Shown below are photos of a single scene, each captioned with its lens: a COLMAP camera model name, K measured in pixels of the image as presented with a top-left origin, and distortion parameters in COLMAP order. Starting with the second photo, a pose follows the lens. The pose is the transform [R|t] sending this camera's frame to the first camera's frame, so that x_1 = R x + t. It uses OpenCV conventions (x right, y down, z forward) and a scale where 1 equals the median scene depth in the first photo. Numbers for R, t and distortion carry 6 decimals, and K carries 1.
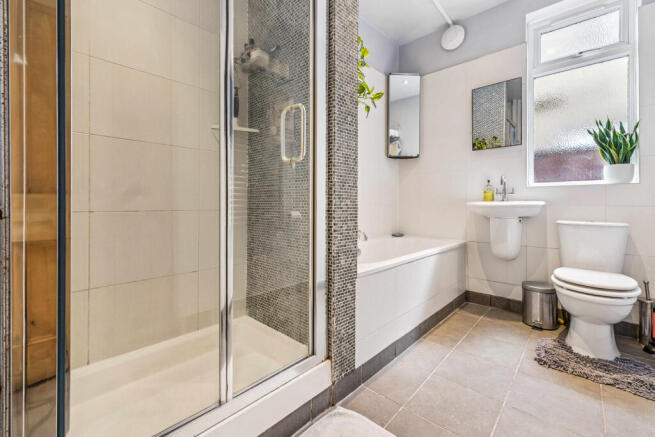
lens RADIAL K [[285.4, 0, 323.3], [0, 285.4, 192.9], [0, 0, 1]] dist [0.001070, -0.000294]
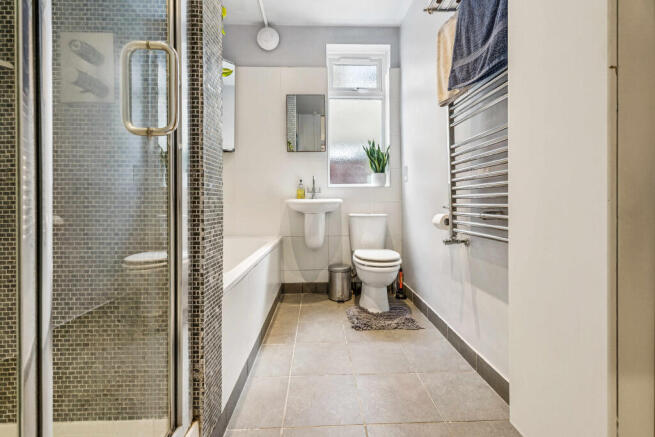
lens RADIAL K [[285.4, 0, 323.3], [0, 285.4, 192.9], [0, 0, 1]] dist [0.001070, -0.000294]
pose [[0.697290, 0.015958, 0.716611, -0.184982], [-0.021048, 0.999777, -0.001784, 0.007996], [-0.716480, -0.013839, 0.697471, 0.191507]]
